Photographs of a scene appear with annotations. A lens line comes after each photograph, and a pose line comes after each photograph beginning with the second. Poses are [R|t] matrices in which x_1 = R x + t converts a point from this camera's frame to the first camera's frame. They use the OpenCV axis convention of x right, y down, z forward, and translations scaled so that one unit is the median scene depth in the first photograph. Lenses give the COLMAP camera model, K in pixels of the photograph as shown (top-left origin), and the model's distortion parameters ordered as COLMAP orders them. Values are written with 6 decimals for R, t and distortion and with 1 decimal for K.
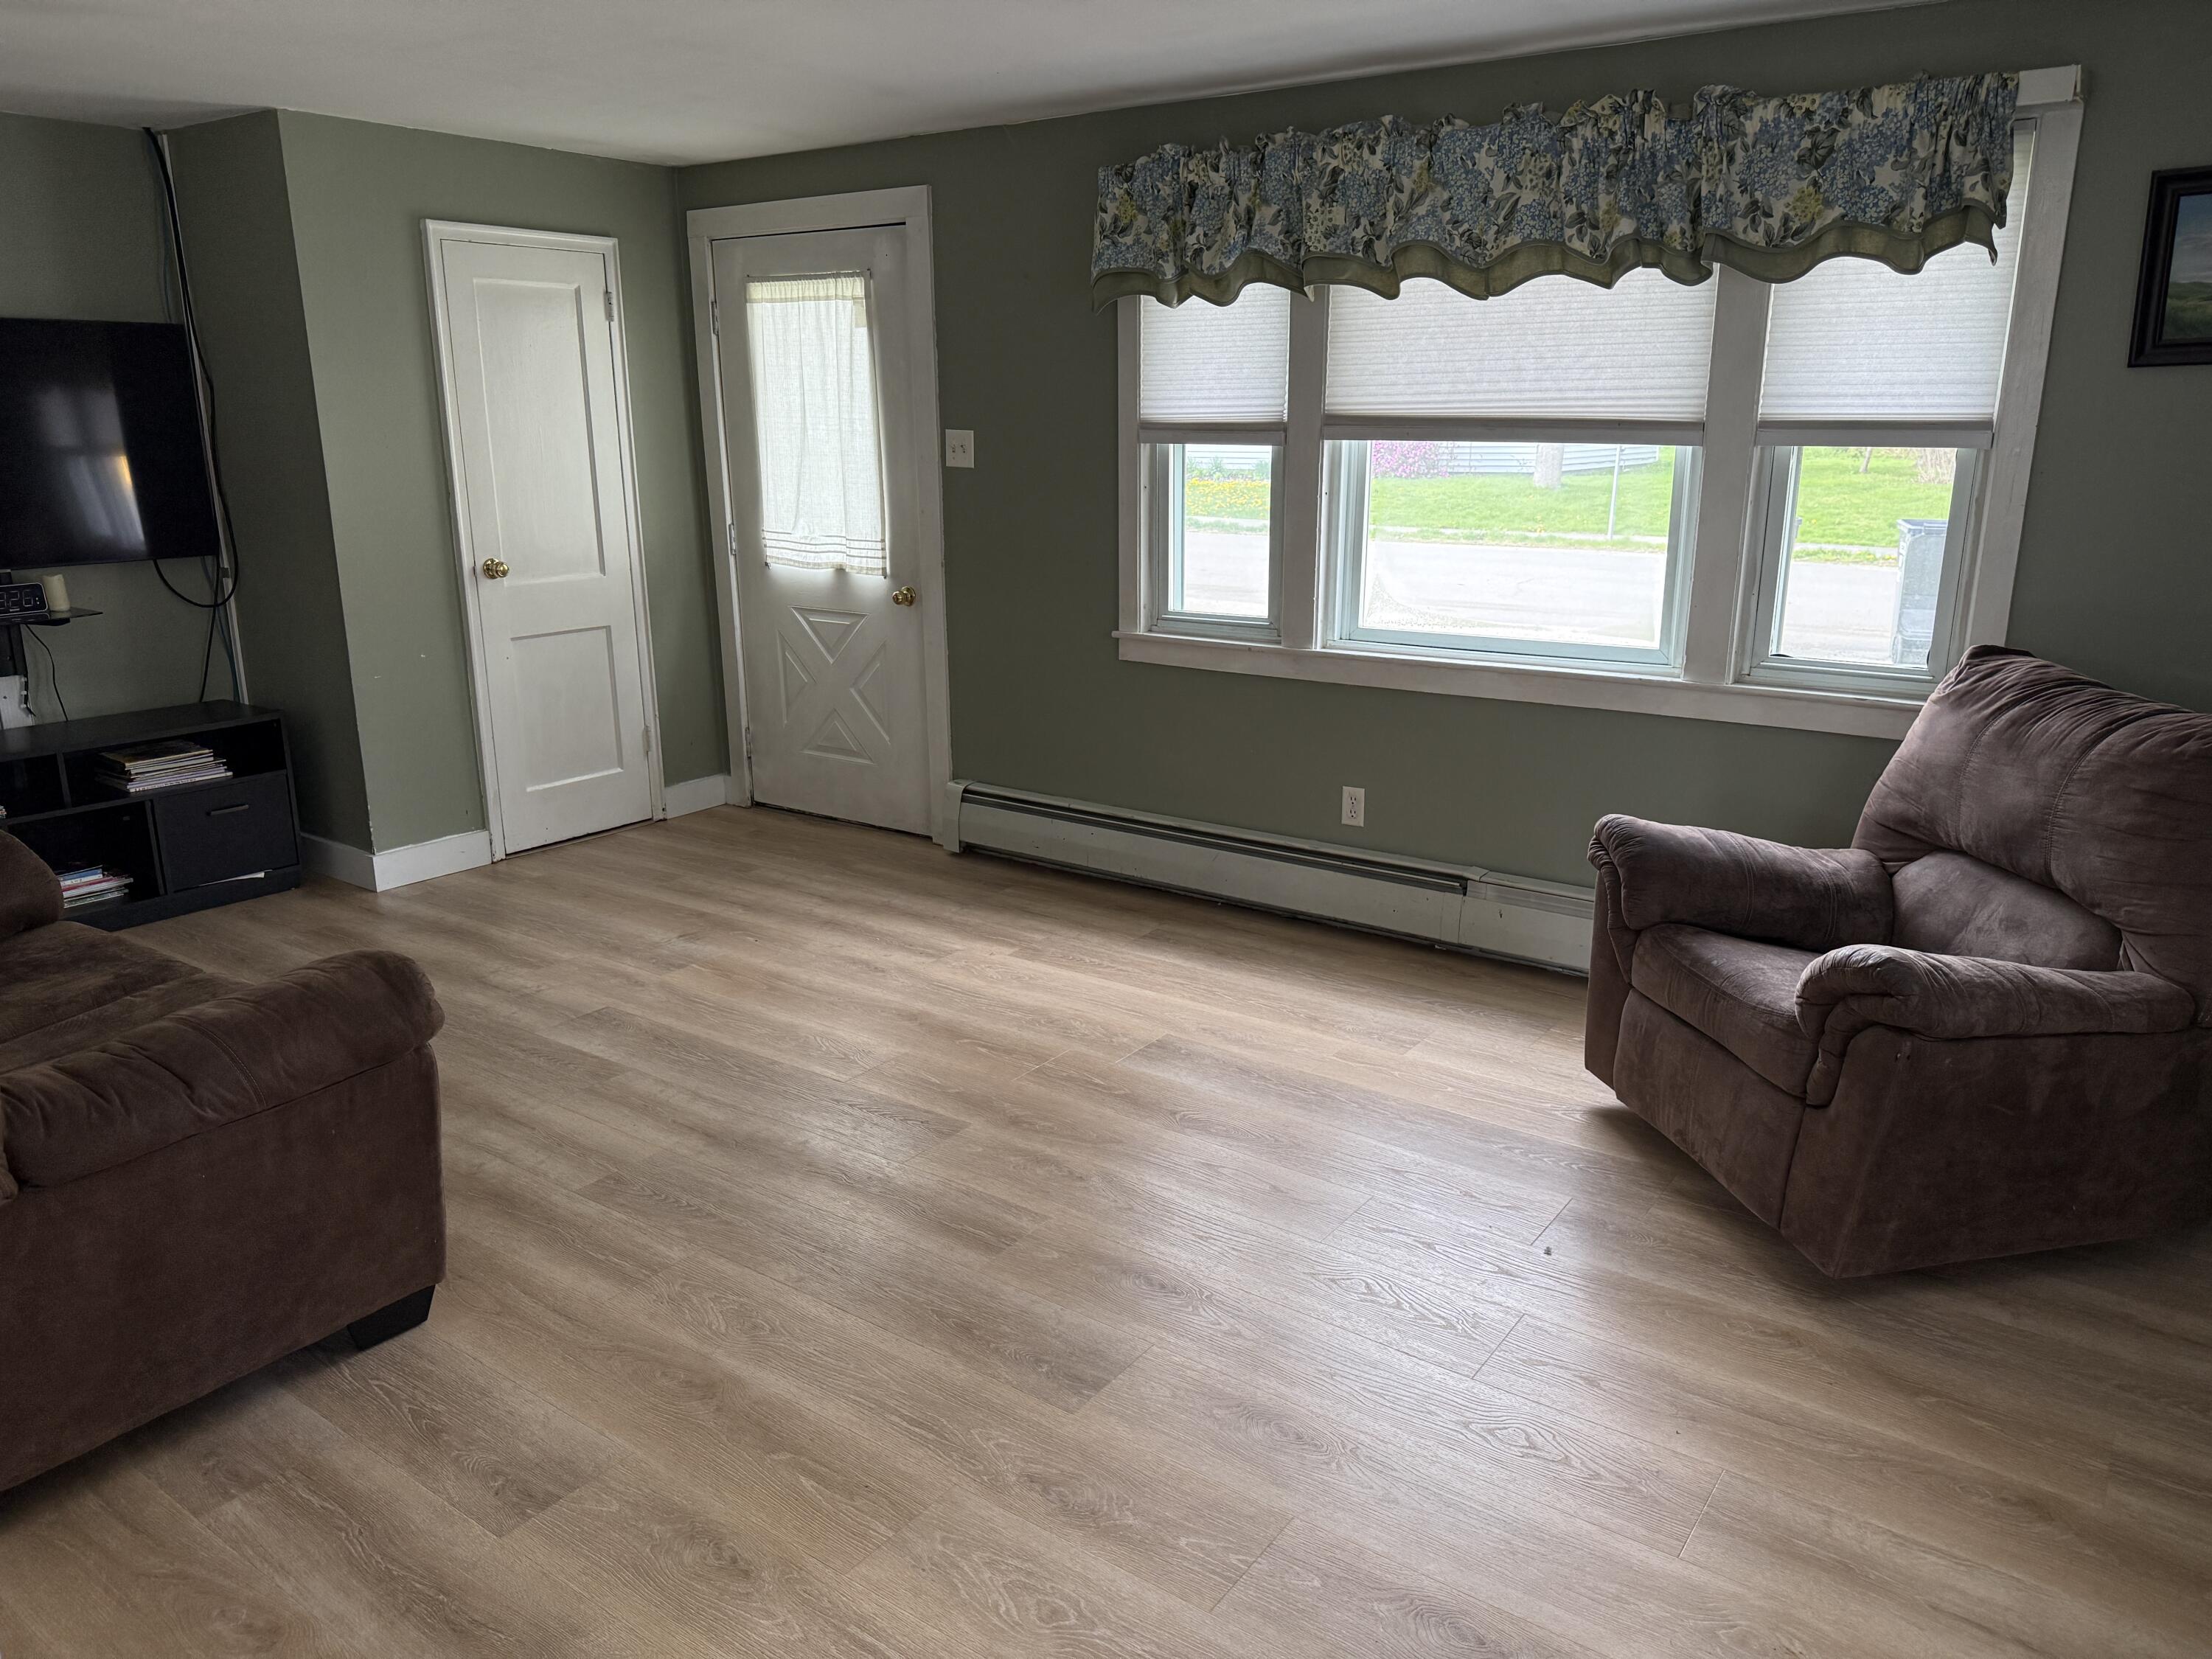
lens RADIAL K [[1564.1, 0, 1128.9], [0, 1564.1, 815.5], [0, 0, 1]] dist [0.071607, -0.091874]
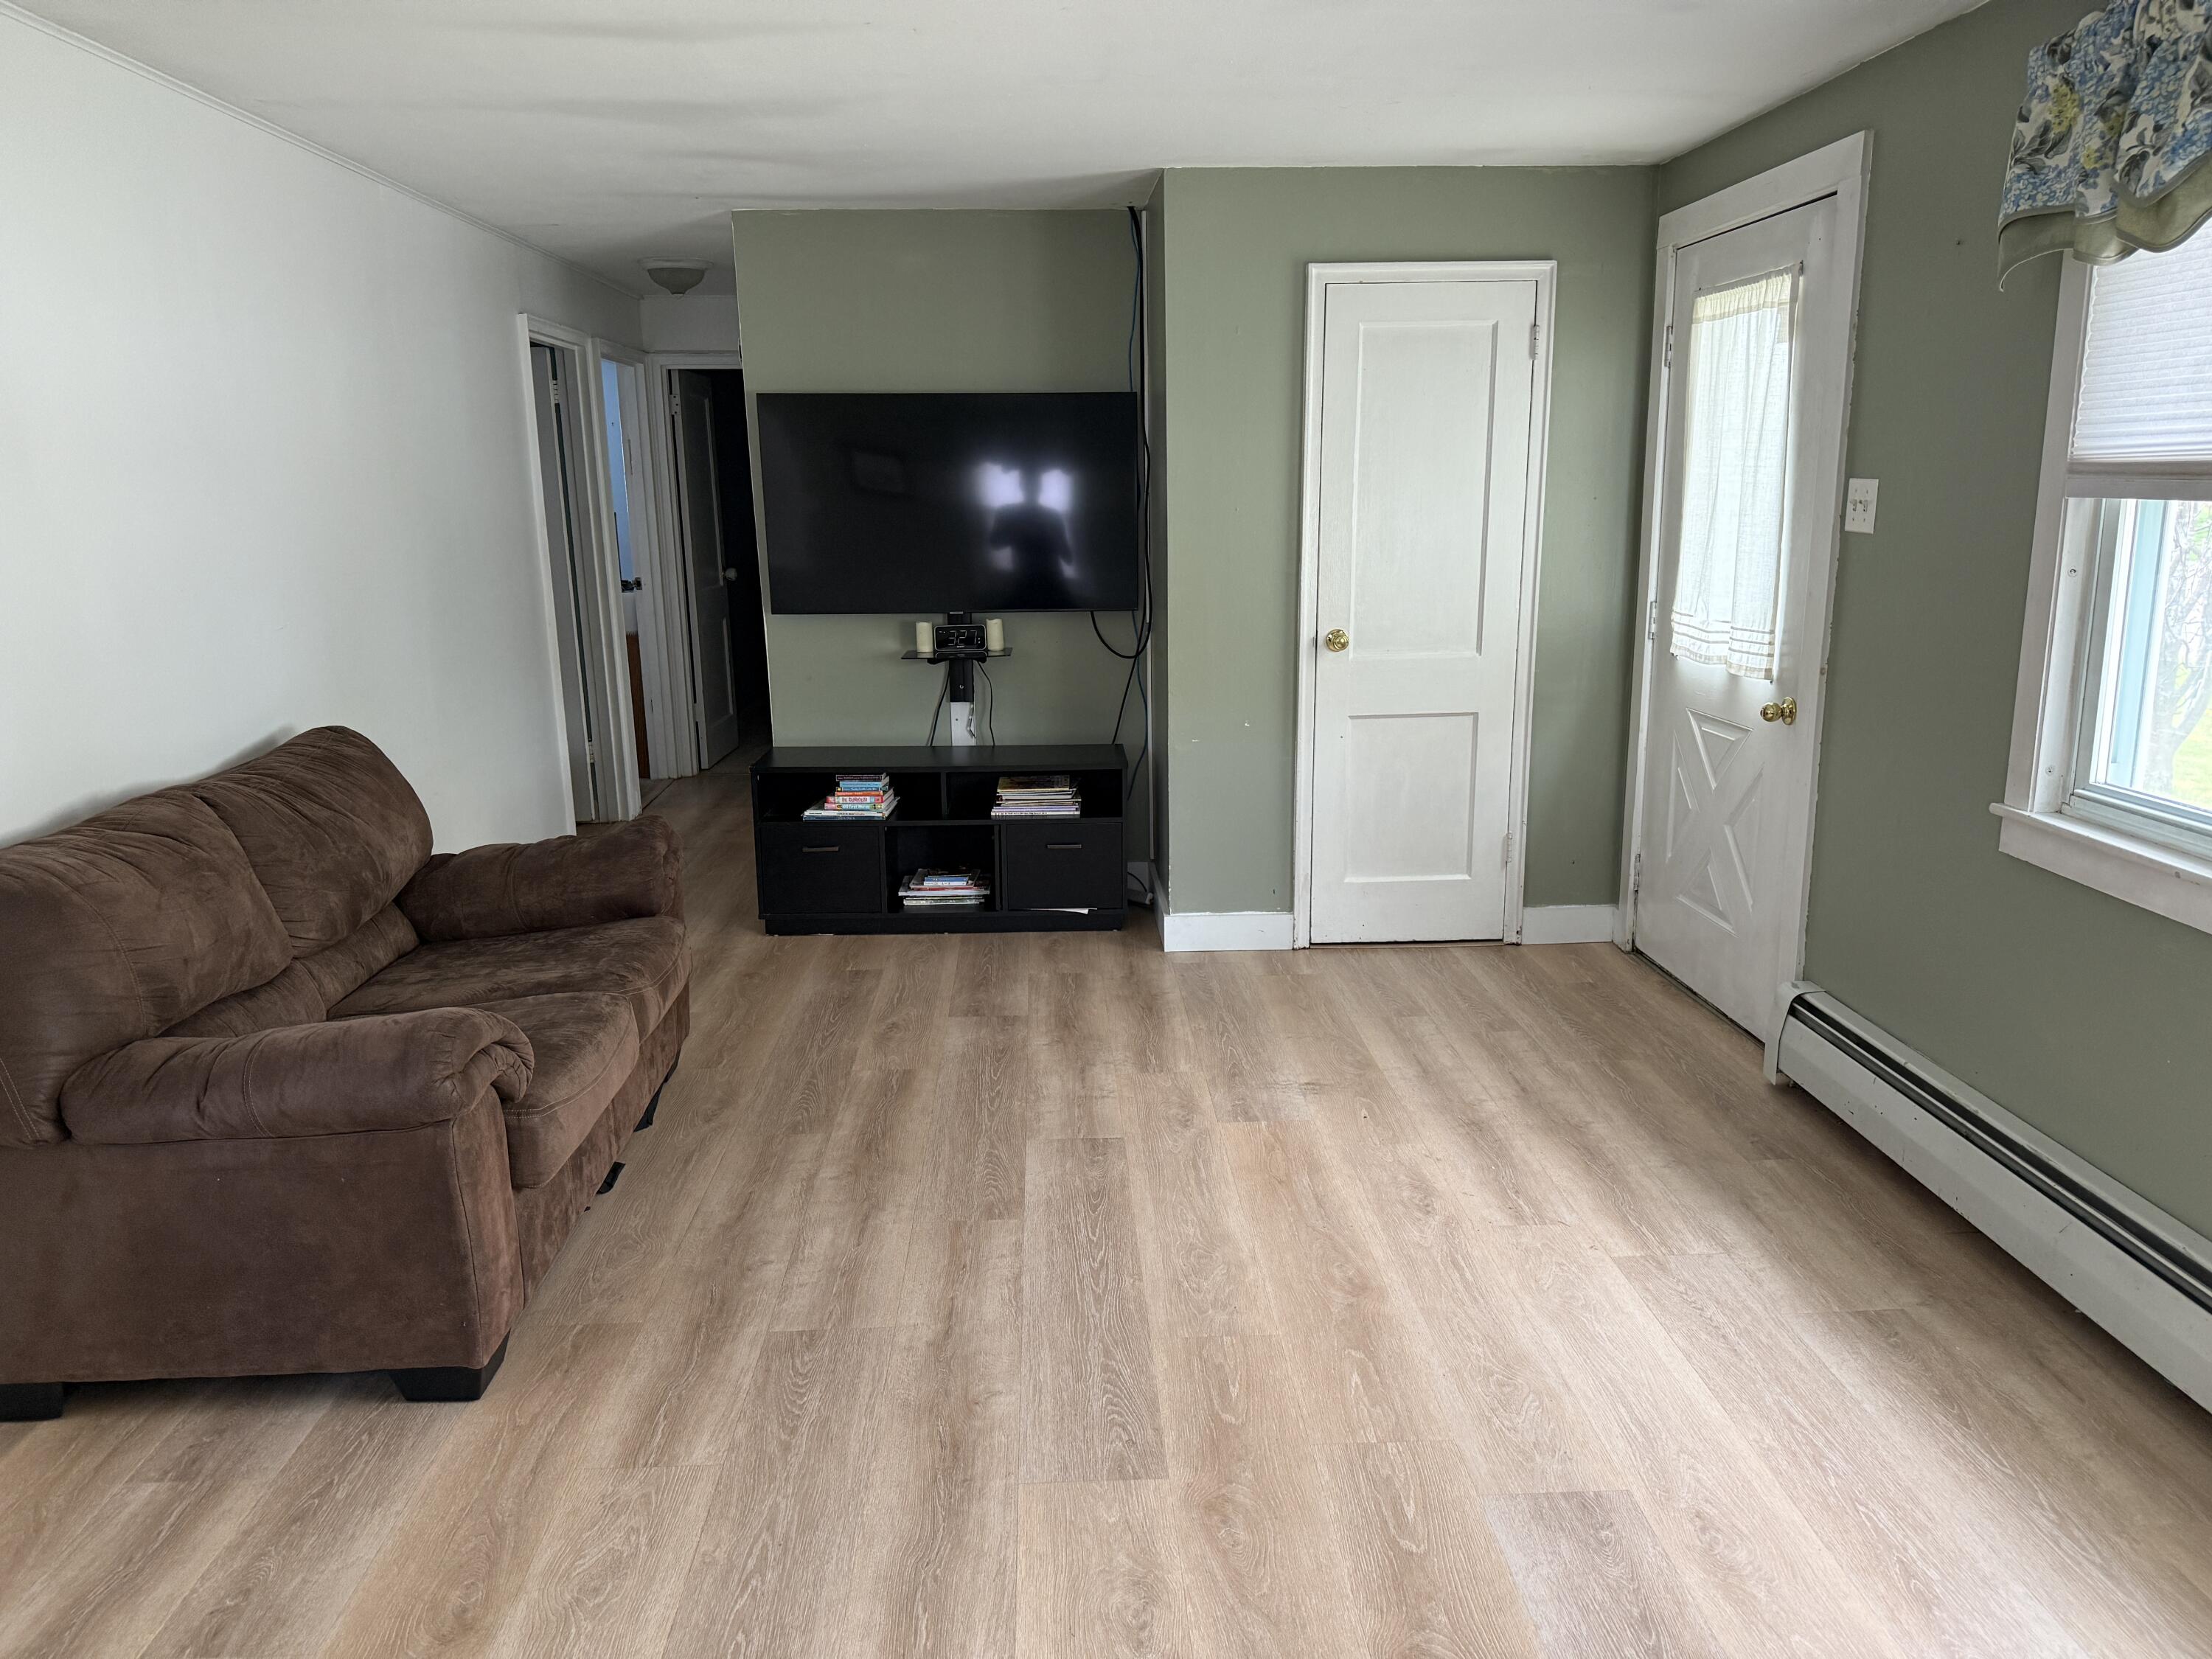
lens RADIAL K [[1564.1, 0, 1093.1], [0, 1564.1, 815.4], [0, 0, 1]] dist [0.071607, -0.091874]
pose [[0.601845, 0.156928, -0.783043, 0.268585], [-0.184839, 0.981252, 0.054583, -0.085228], [0.776928, 0.111886, 0.619568, 0.361789]]
